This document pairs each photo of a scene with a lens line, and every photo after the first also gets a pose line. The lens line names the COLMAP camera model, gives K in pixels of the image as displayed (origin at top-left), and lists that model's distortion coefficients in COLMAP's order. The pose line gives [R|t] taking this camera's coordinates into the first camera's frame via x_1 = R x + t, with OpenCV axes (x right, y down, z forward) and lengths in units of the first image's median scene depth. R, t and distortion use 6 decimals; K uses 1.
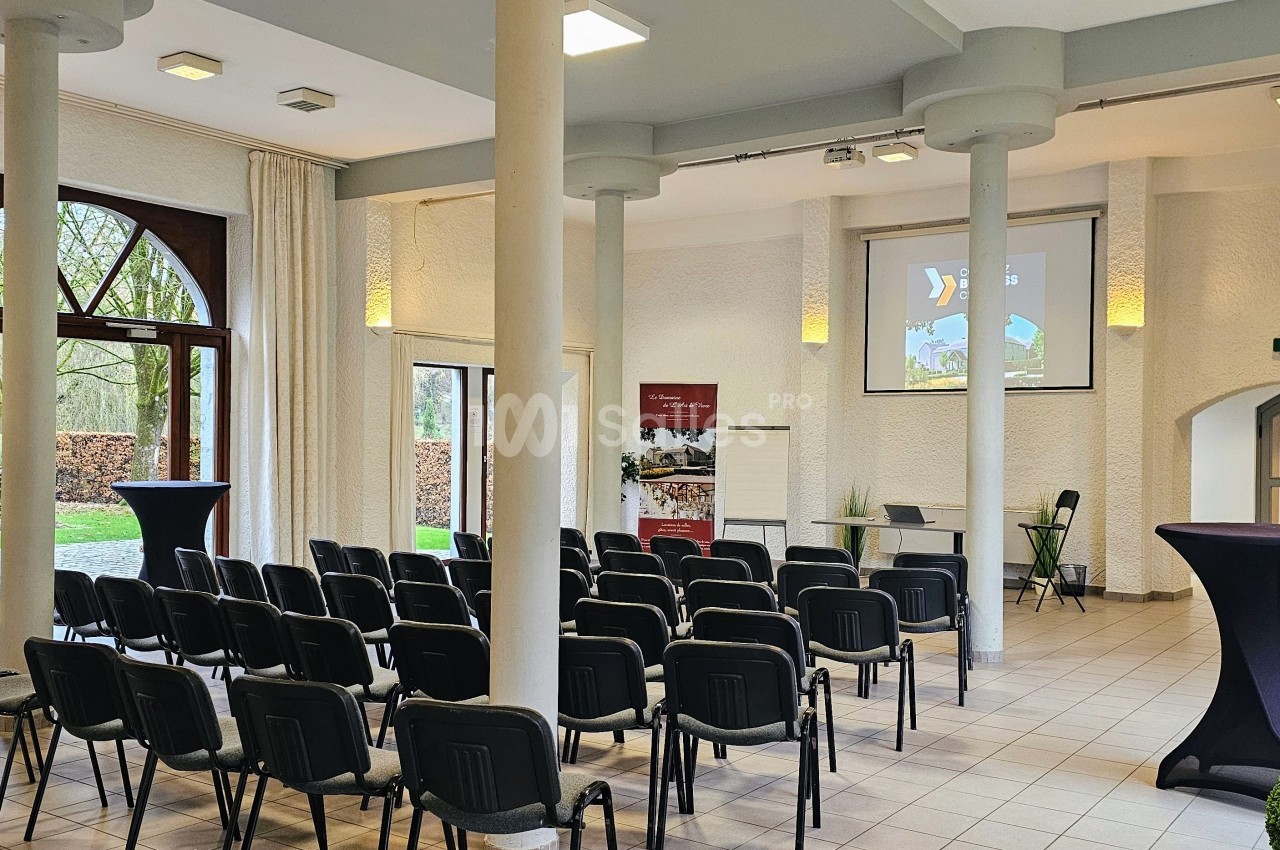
lens RADIAL K [[1233.8, 0, 641.8], [0, 1233.8, 430.8], [0, 0, 1]] dist [0.013032, 0.000000]
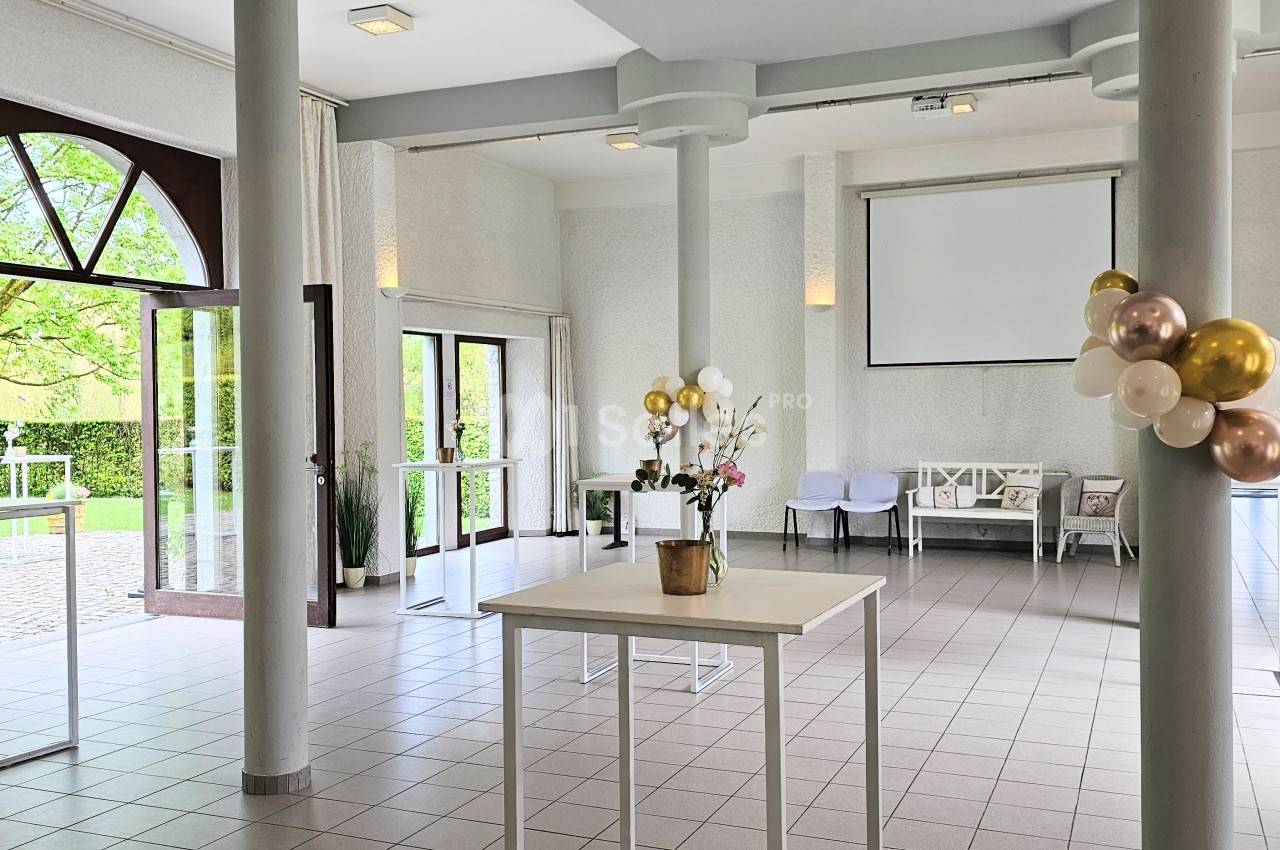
lens RADIAL K [[1233.8, 0, 636.5], [0, 1233.8, 423.2], [0, 0, 1]] dist [0.013032, 0.000000]
pose [[0.978932, -0.024648, 0.202695, -0.218950], [0.020952, 0.999573, 0.020359, -0.002065], [-0.203110, -0.015683, 0.979030, 0.097570]]
